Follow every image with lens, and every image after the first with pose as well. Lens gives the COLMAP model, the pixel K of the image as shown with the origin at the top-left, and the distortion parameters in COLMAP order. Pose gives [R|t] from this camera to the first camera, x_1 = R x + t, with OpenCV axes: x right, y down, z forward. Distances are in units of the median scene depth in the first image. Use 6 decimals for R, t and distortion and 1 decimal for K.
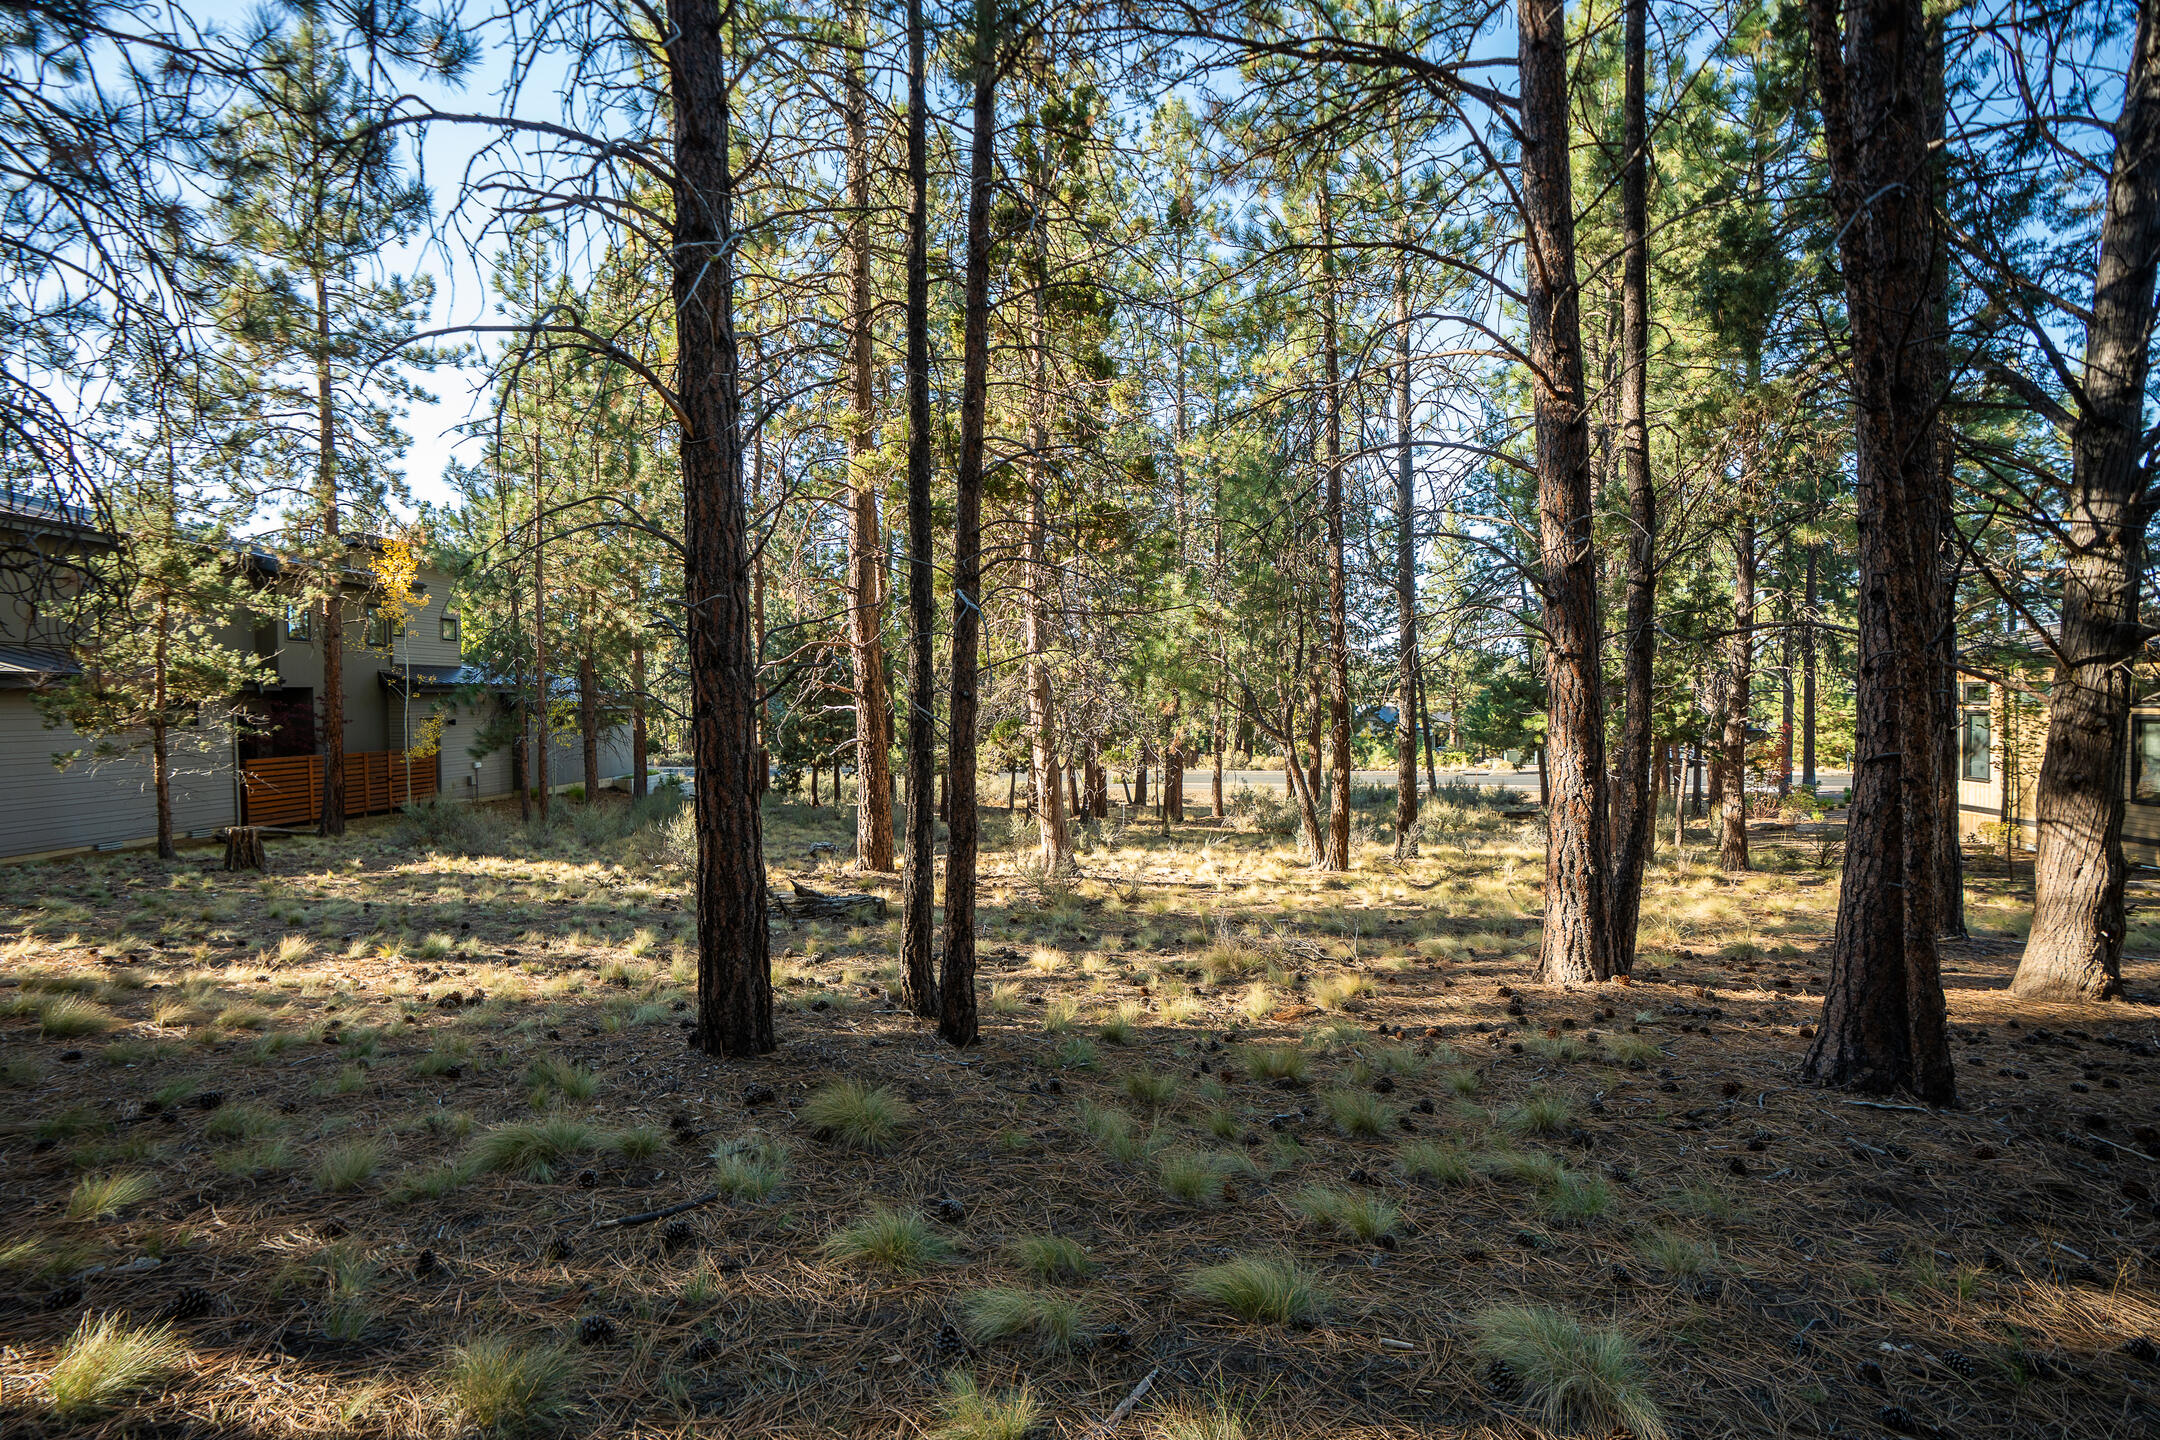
lens RADIAL K [[1018.1, 0, 1054.1], [0, 1018.1, 717.8], [0, 0, 1]] dist [-0.072934, 0.032595]
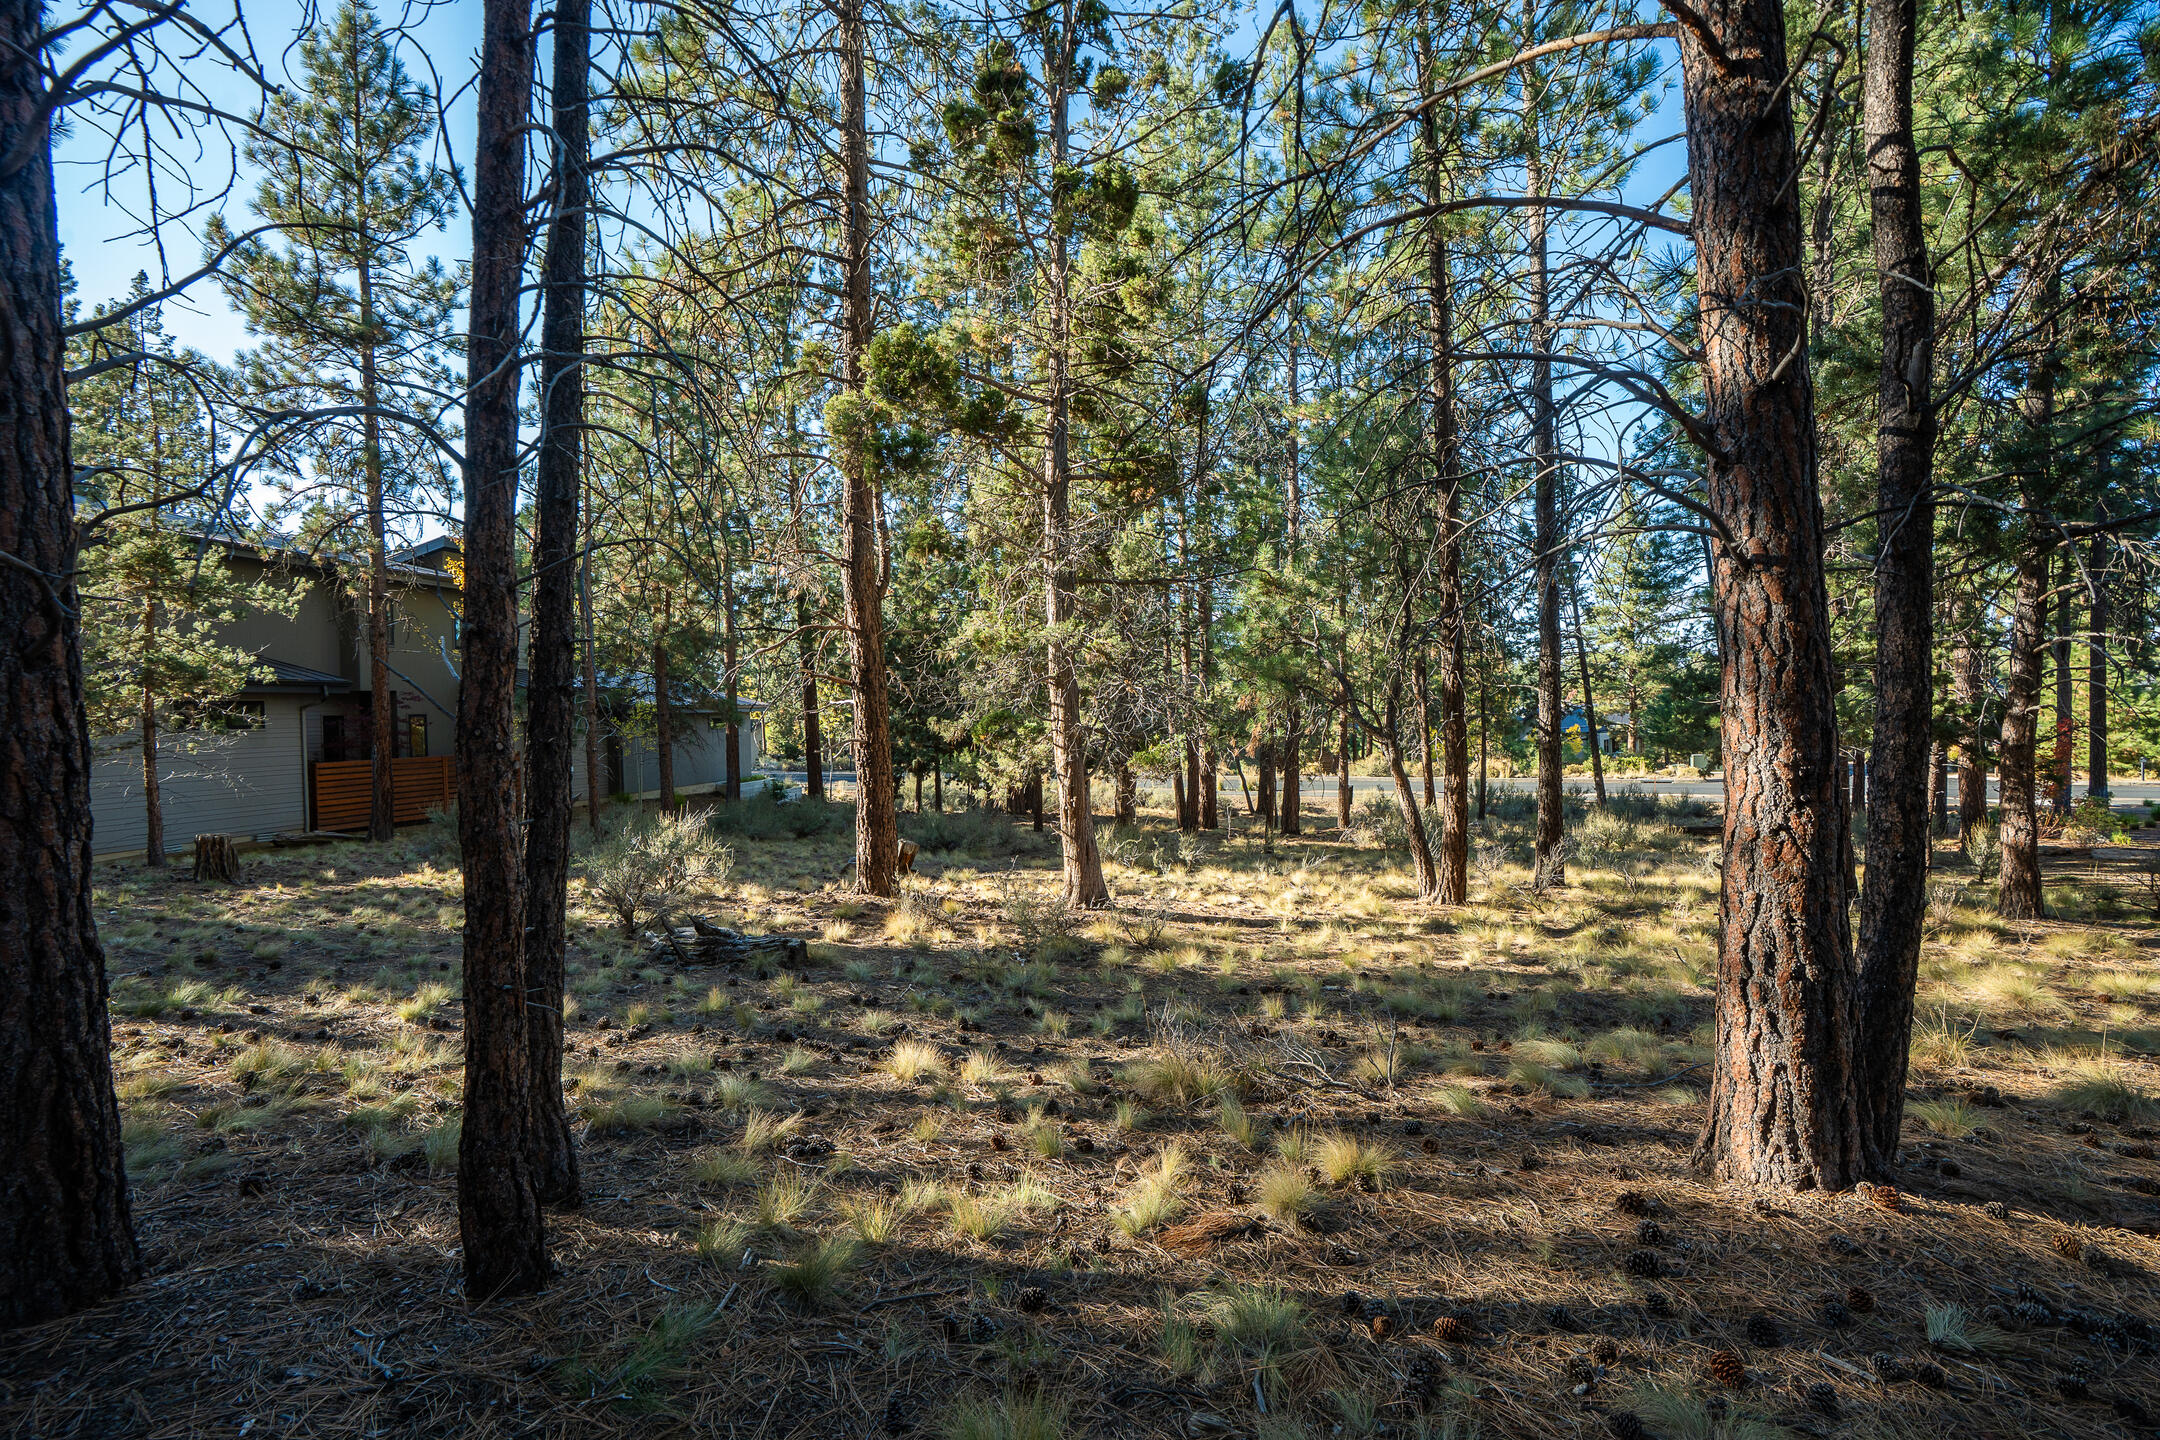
lens RADIAL K [[1018.1, 0, 1054.1], [0, 1018.1, 717.8], [0, 0, 1]] dist [-0.072934, 0.032595]
pose [[0.988545, -0.005390, -0.150831, 0.098588], [0.004533, 0.999972, -0.006025, 0.009496], [0.150859, 0.005272, 0.988541, 0.188508]]
